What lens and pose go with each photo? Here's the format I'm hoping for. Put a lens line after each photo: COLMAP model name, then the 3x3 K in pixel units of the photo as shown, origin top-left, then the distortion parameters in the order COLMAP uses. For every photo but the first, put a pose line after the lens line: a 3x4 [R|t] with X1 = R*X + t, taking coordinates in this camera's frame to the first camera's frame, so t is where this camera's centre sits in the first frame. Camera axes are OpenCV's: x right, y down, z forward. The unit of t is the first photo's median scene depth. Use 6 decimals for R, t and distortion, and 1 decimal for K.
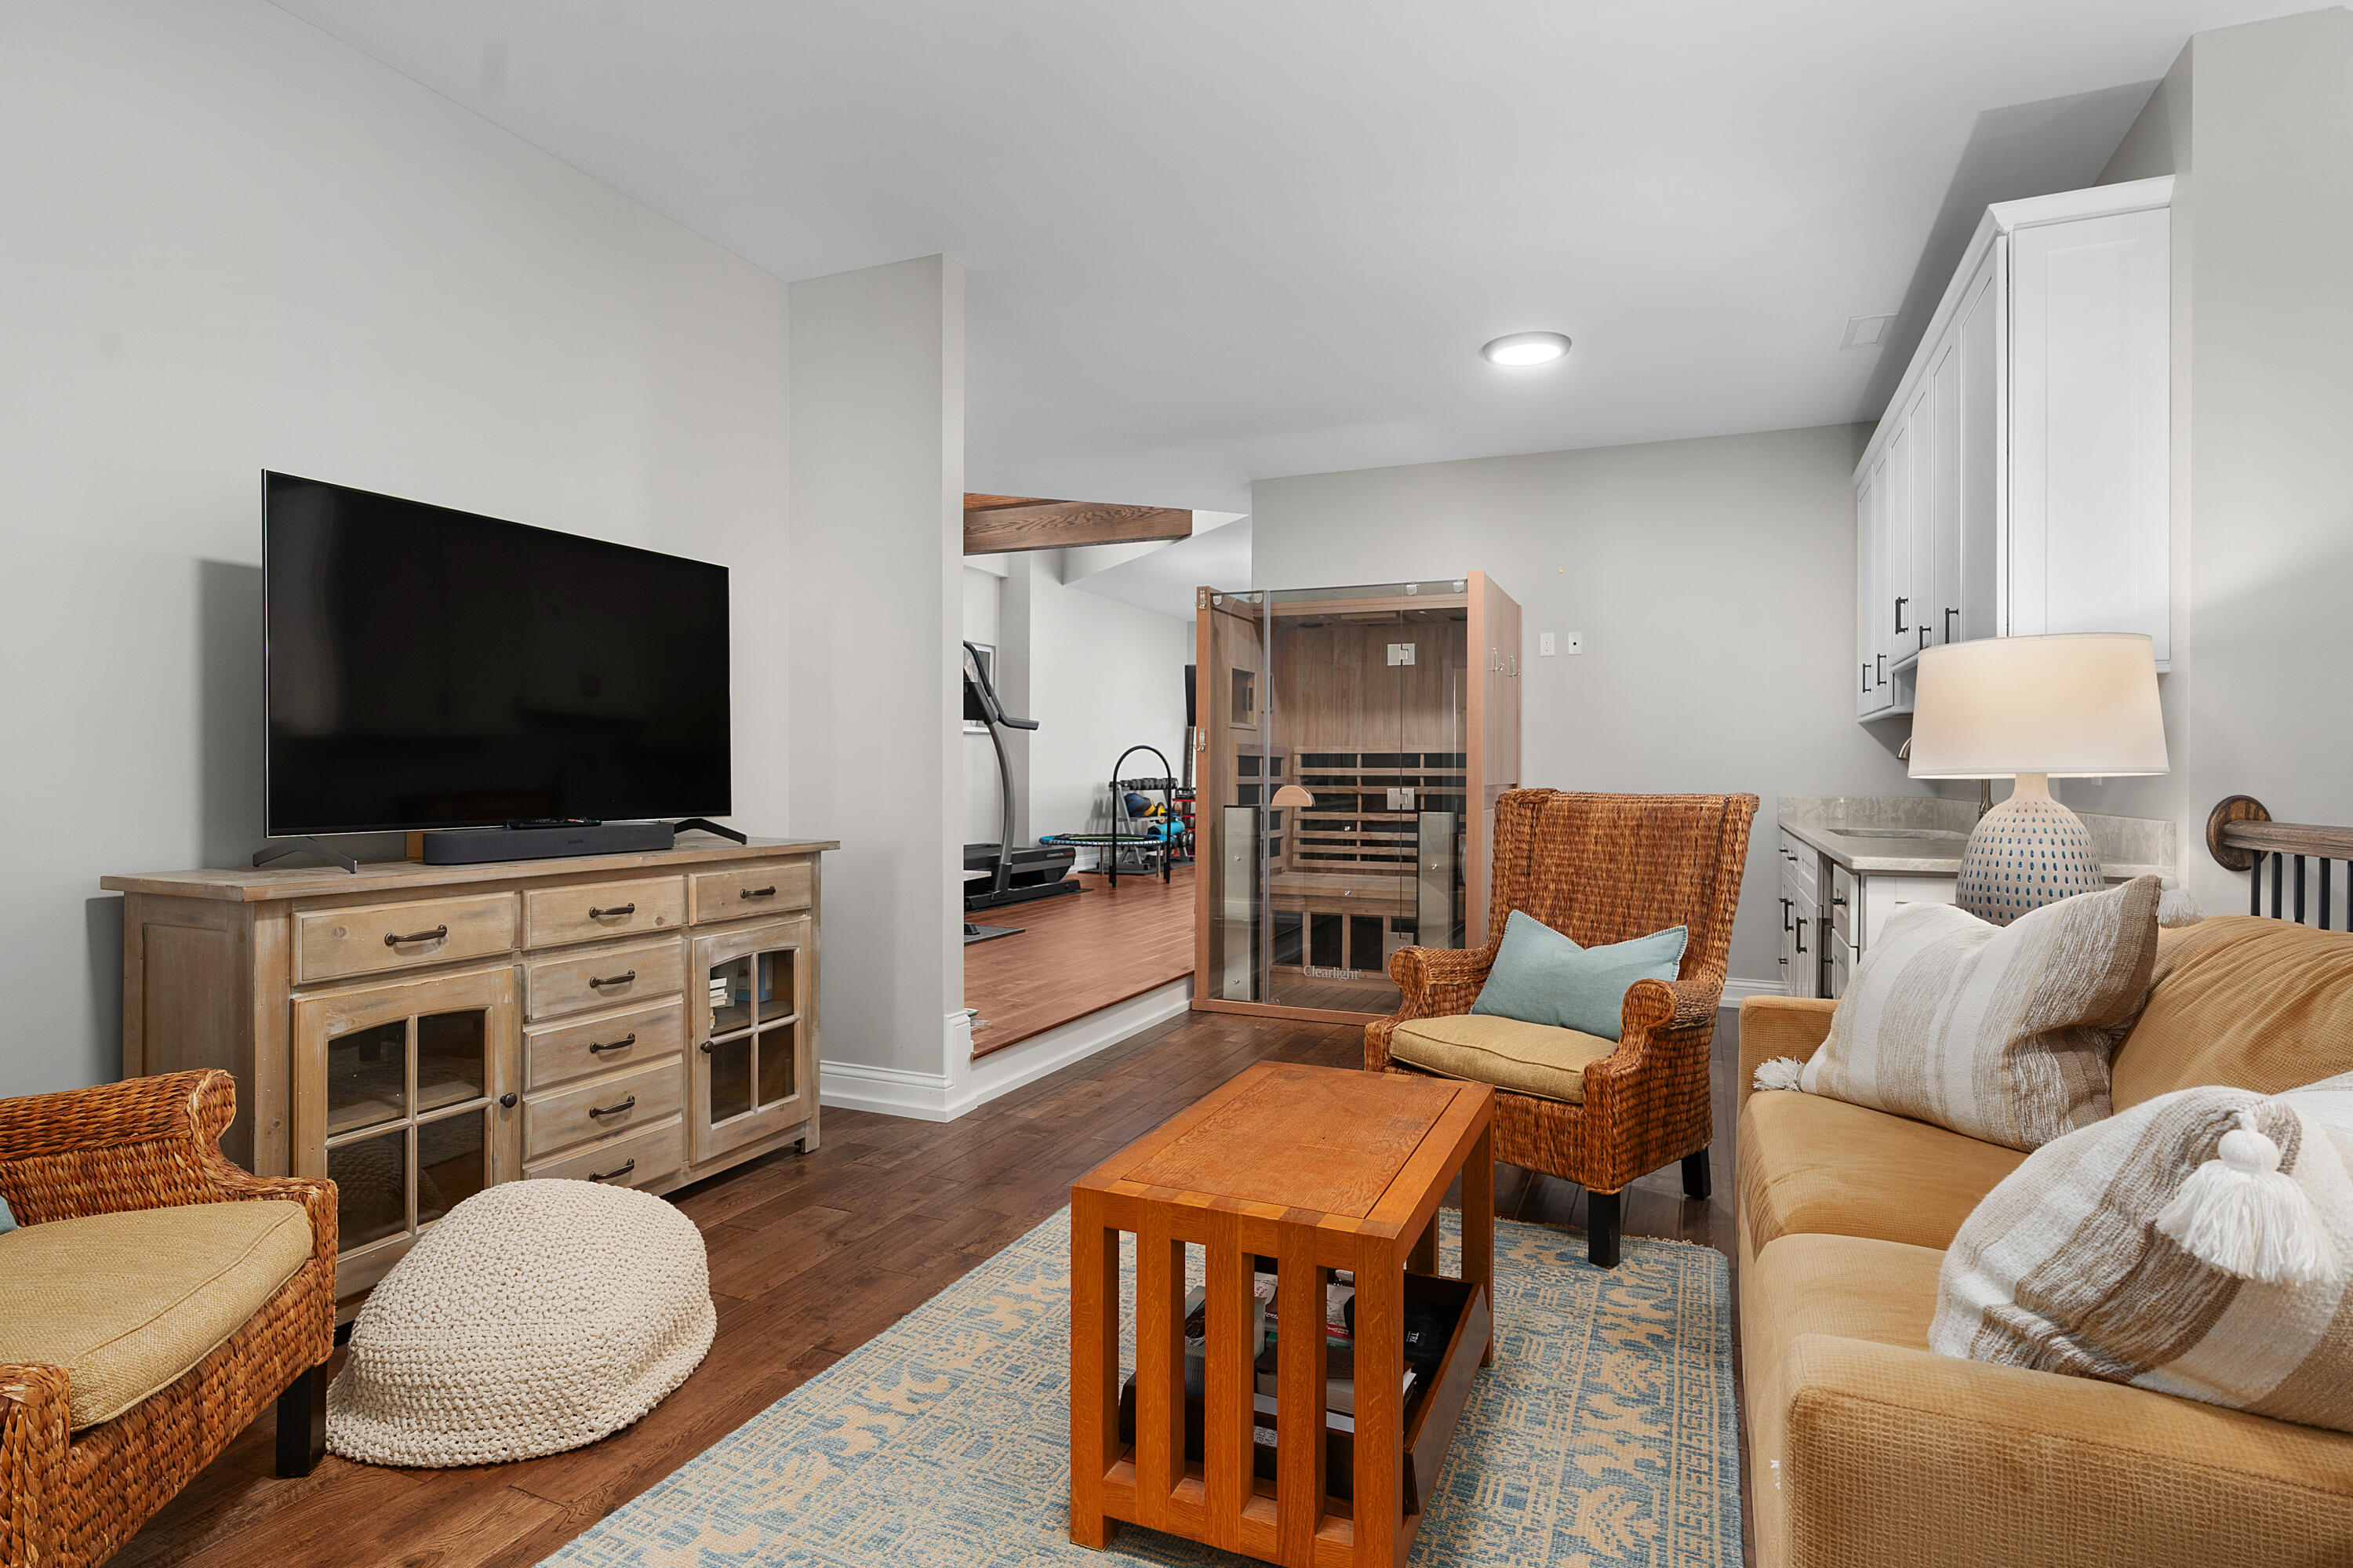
lens RADIAL K [[1210.3, 0, 1172.4], [0, 1210.3, 779.2], [0, 0, 1]] dist [0.001252, 0.000060]
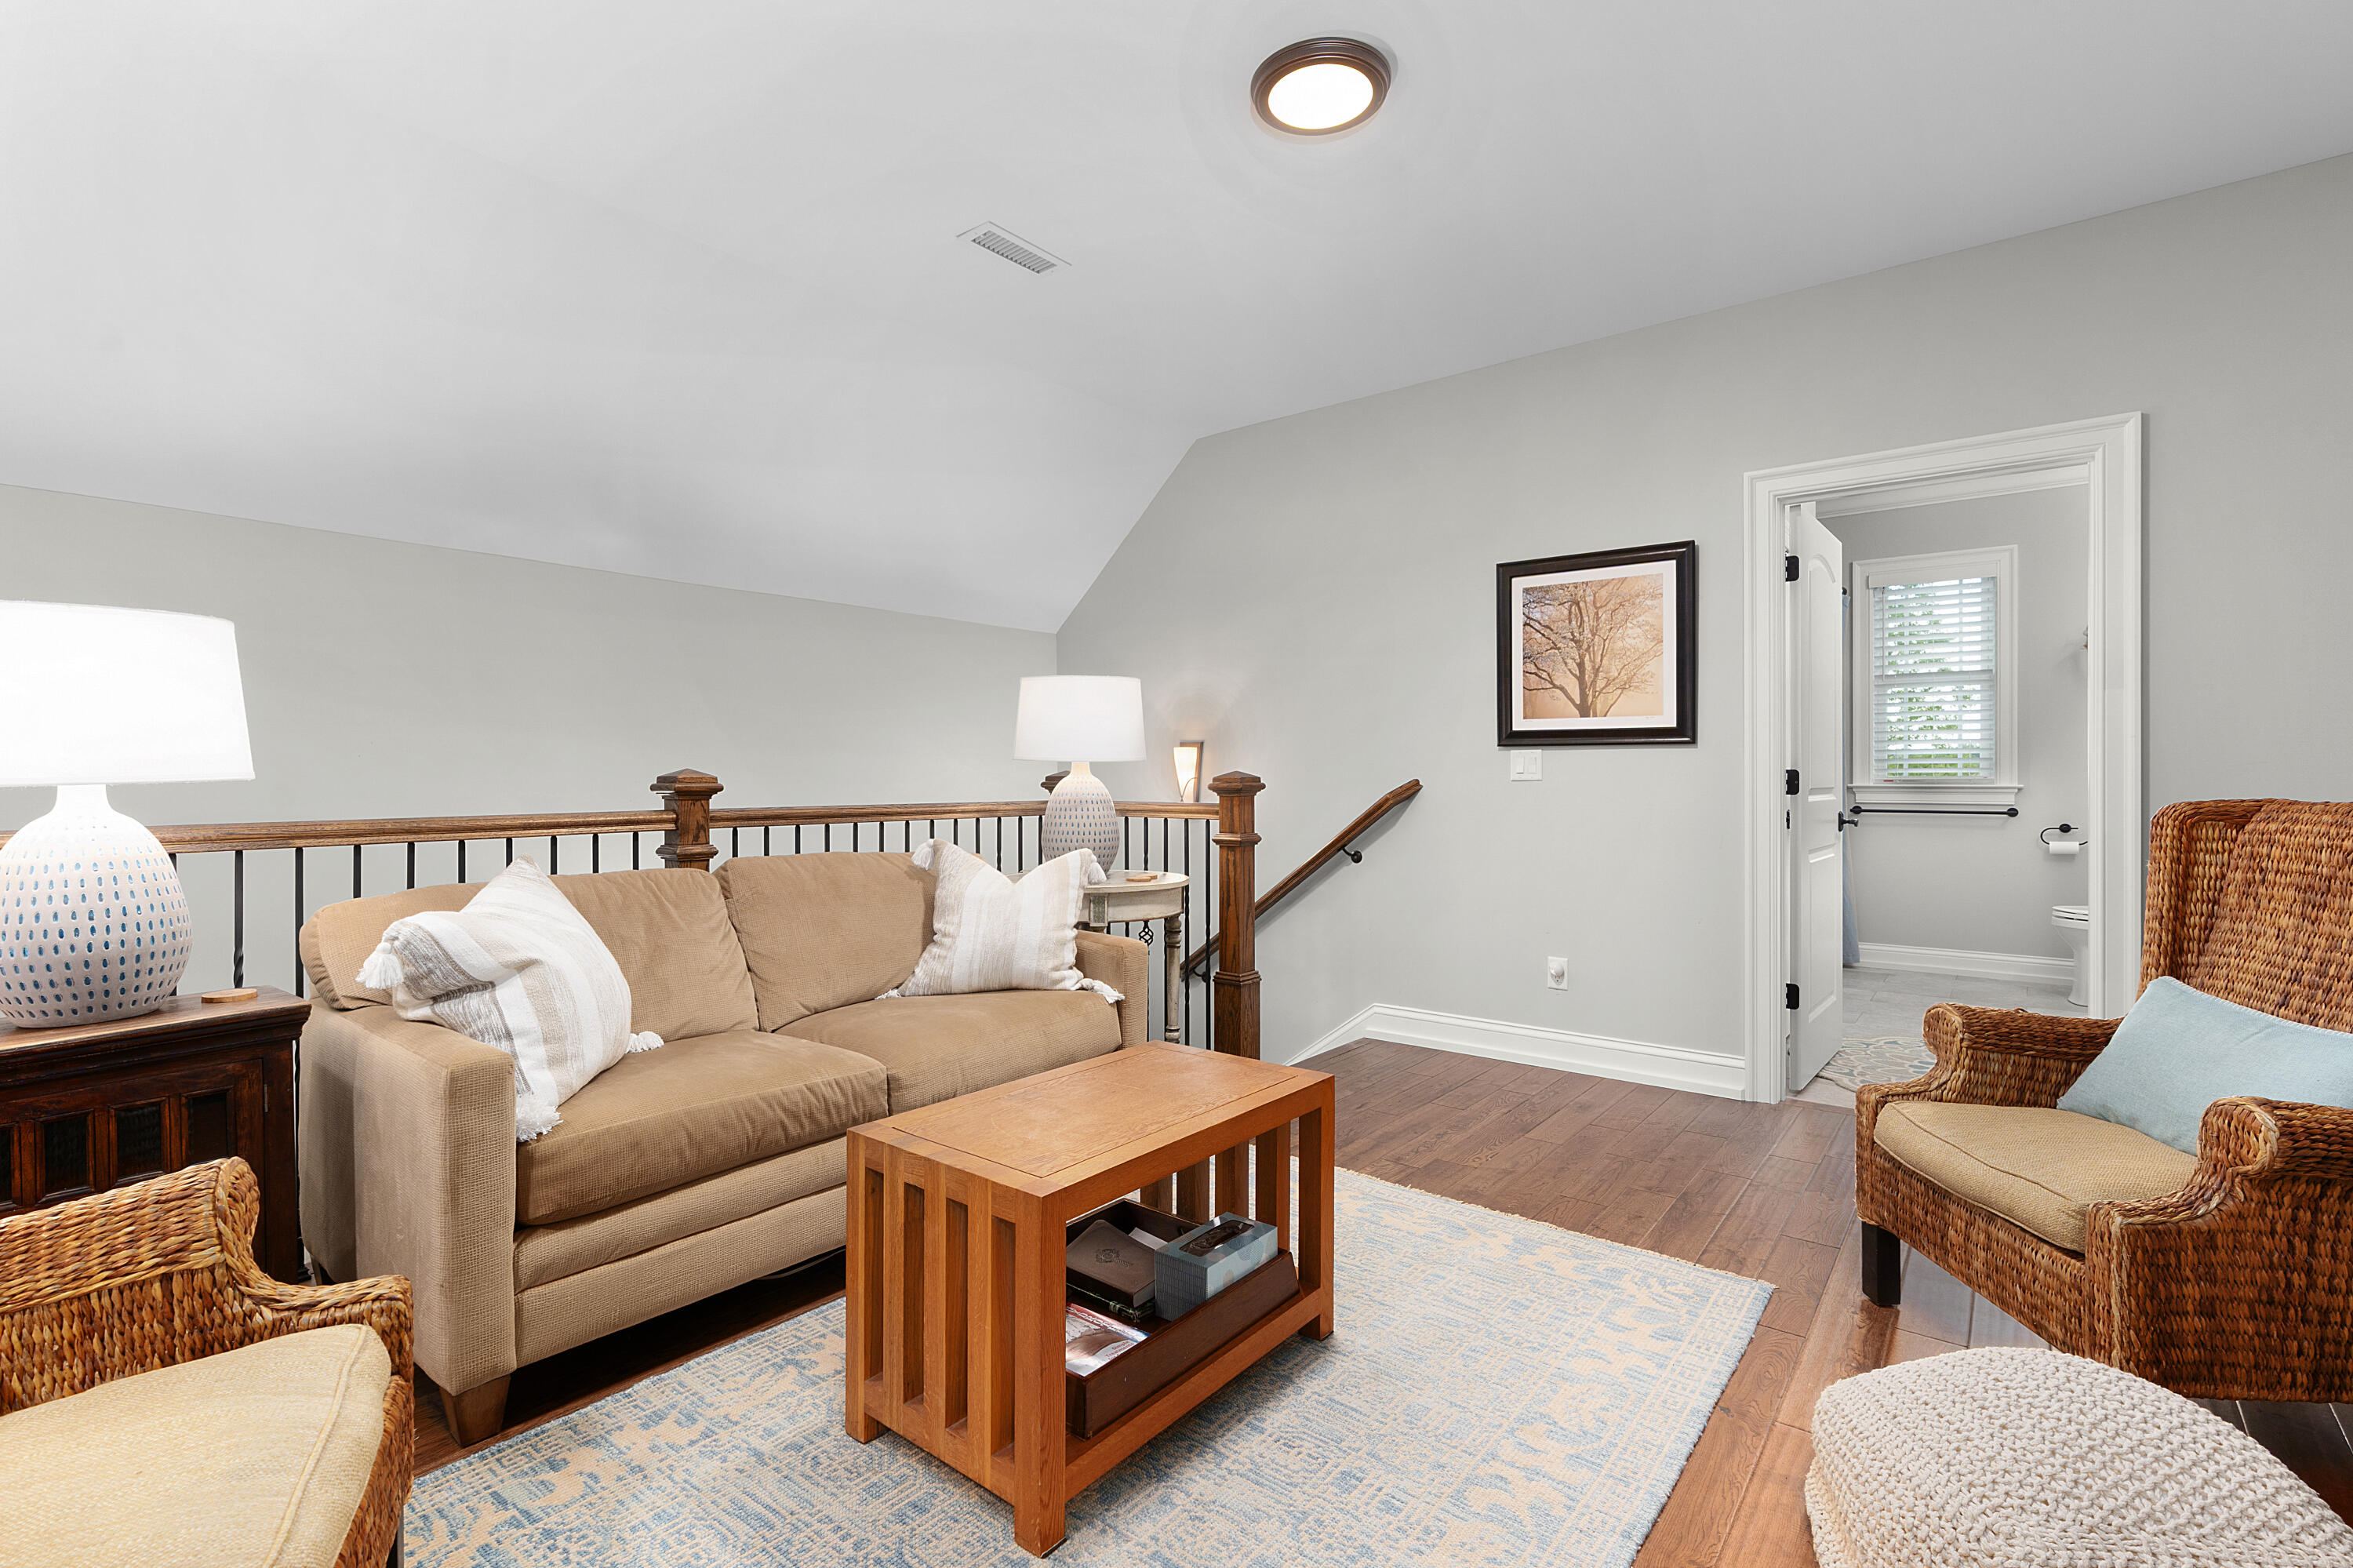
lens RADIAL K [[1083.7, 0, 1167.5], [0, 1083.7, 782.8], [0, 0, 1]] dist [-0.000504, 0.000045]
pose [[-0.964948, -0.004195, 0.262406, -0.178107], [-0.002816, 0.999980, 0.005631, -0.008383], [-0.262425, 0.004694, -0.964941, 1.784532]]
